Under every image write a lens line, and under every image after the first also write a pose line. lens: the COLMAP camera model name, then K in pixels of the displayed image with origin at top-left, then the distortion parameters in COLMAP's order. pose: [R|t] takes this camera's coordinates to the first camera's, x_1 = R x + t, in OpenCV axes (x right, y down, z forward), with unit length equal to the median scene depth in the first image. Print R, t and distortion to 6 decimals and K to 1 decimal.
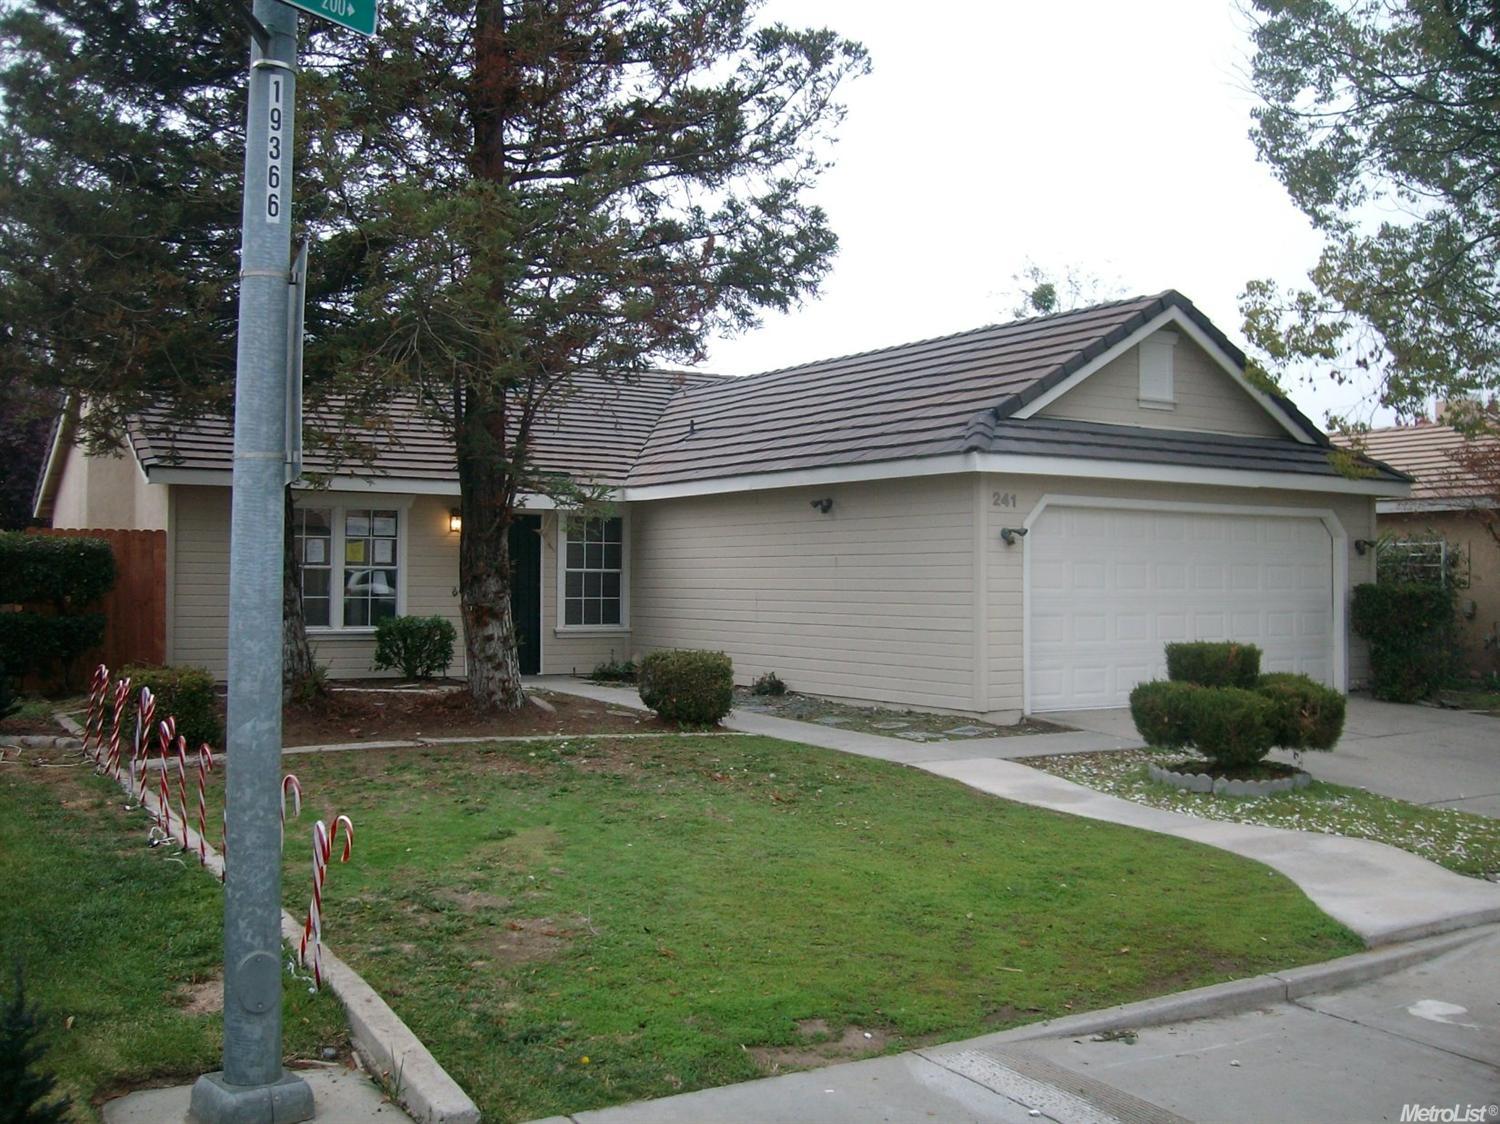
lens RADIAL K [[1554.5, 0, 757.6], [0, 1554.5, 545.1], [0, 0, 1]] dist [-0.155249, 0.133173]
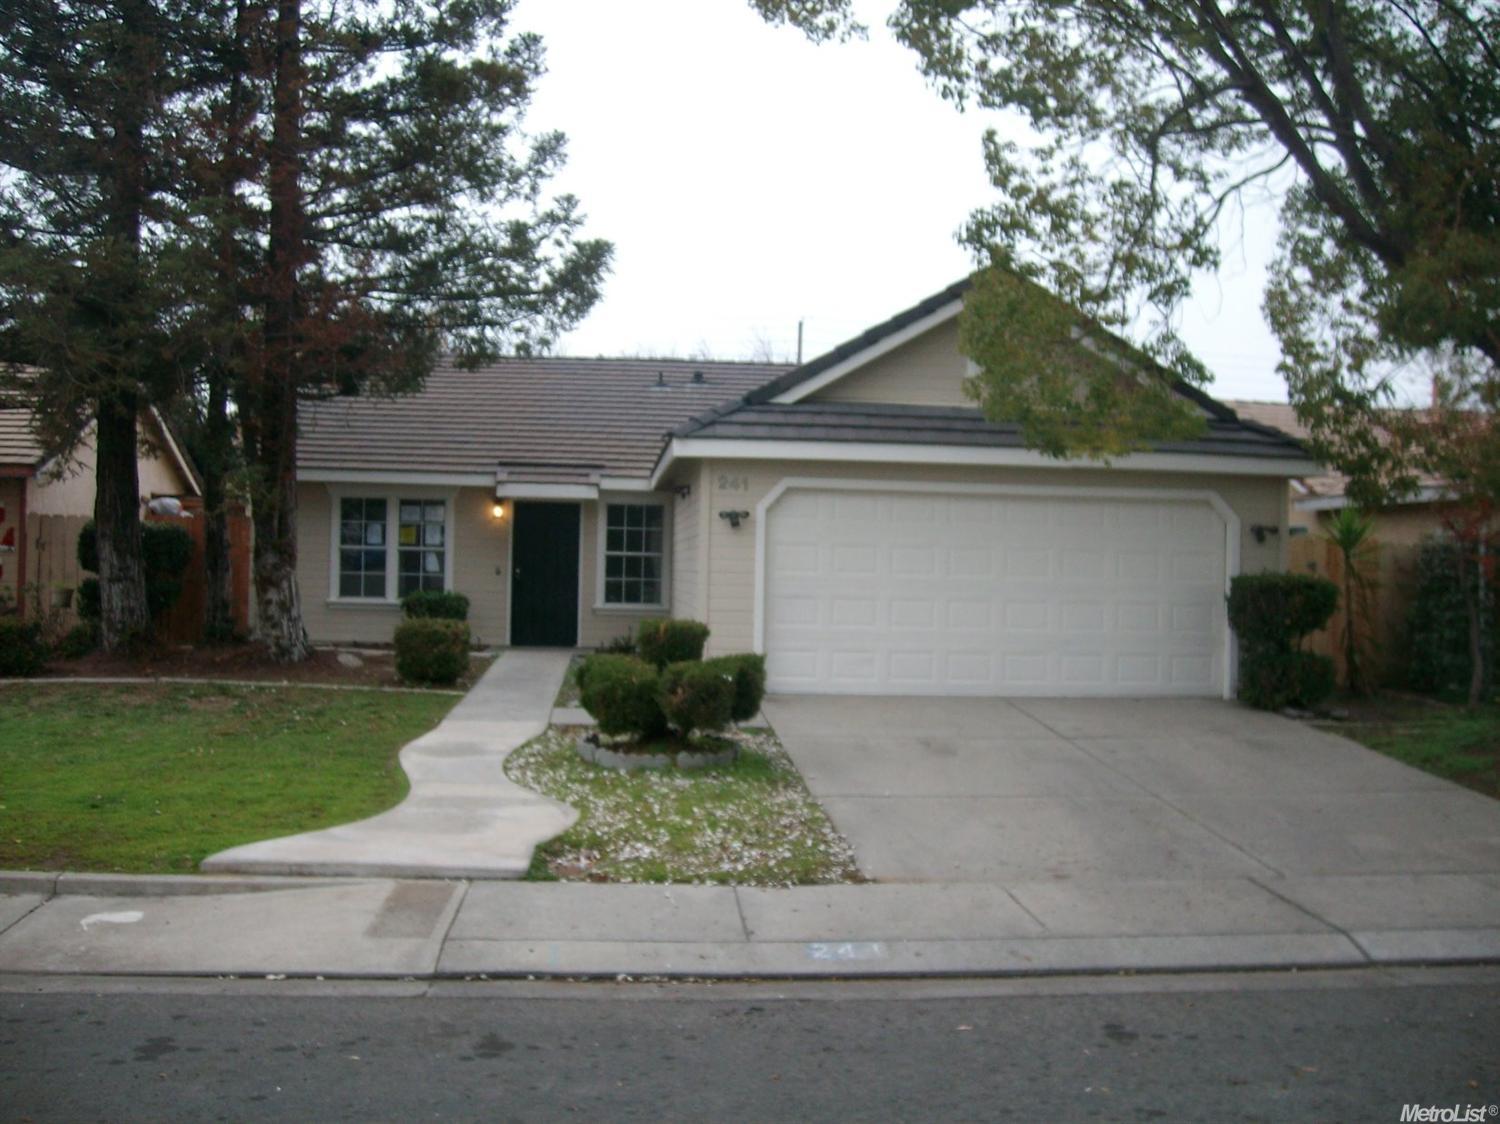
lens RADIAL K [[1554.5, 0, 757.6], [0, 1554.5, 545.1], [0, 0, 1]] dist [-0.155249, 0.133173]
pose [[0.899082, 0.006893, -0.437727, 0.522901], [-0.006320, 0.999976, 0.002767, 0.007655], [0.437735, 0.000278, 0.899104, 0.068878]]
